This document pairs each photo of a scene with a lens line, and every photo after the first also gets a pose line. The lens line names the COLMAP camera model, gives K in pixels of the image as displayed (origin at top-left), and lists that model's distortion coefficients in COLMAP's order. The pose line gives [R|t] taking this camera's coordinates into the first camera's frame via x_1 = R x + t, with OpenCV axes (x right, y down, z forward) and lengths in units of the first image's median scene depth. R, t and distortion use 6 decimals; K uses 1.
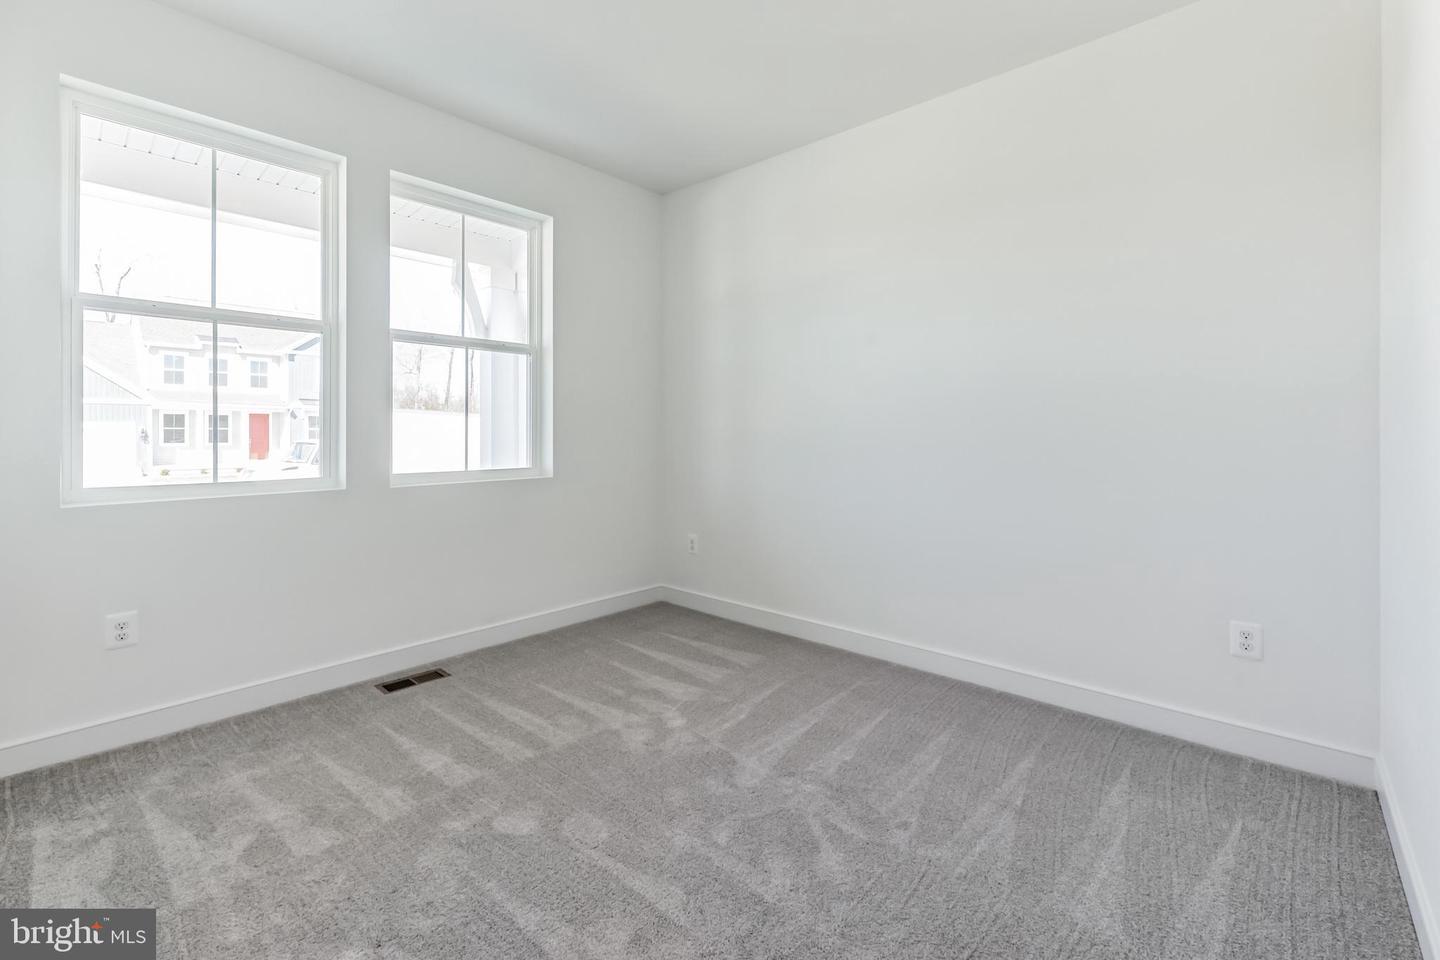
lens RADIAL K [[625.8, 0, 720.4], [0, 625.8, 432.5], [0, 0, 1]] dist [-0.001009, -0.000197]
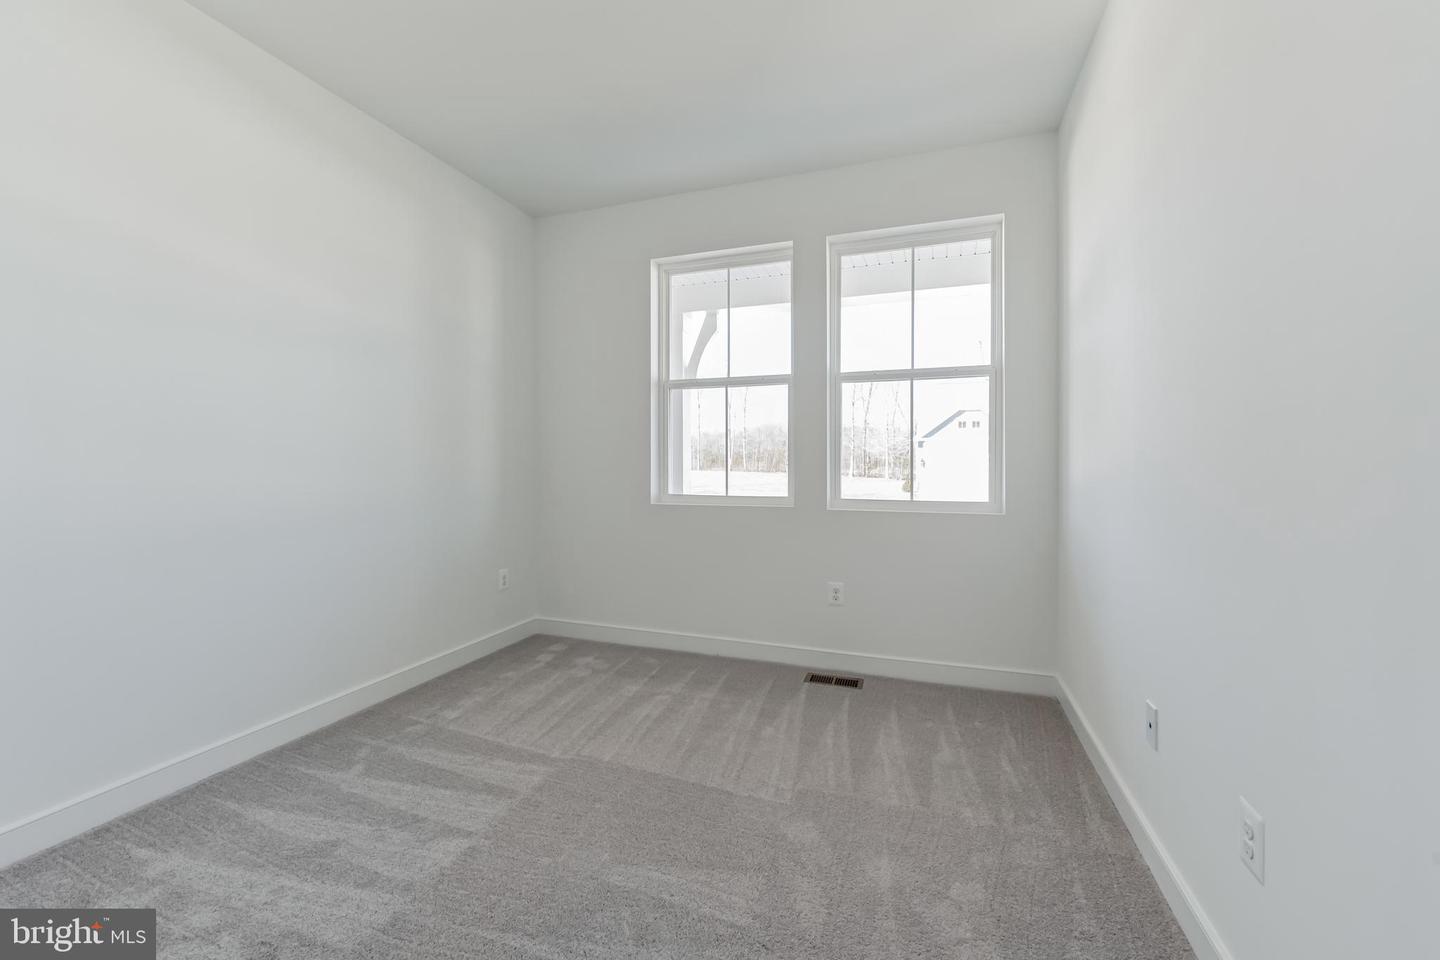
lens RADIAL K [[576.9, 0, 746.9], [0, 576.9, 476.1], [0, 0, 1]] dist [-0.000918, -0.000073]
pose [[0.392293, 0.023274, -0.919546, 0.381401], [-0.003595, 0.999711, 0.023769, 0.000065], [0.919833, -0.006018, 0.392263, 0.422406]]
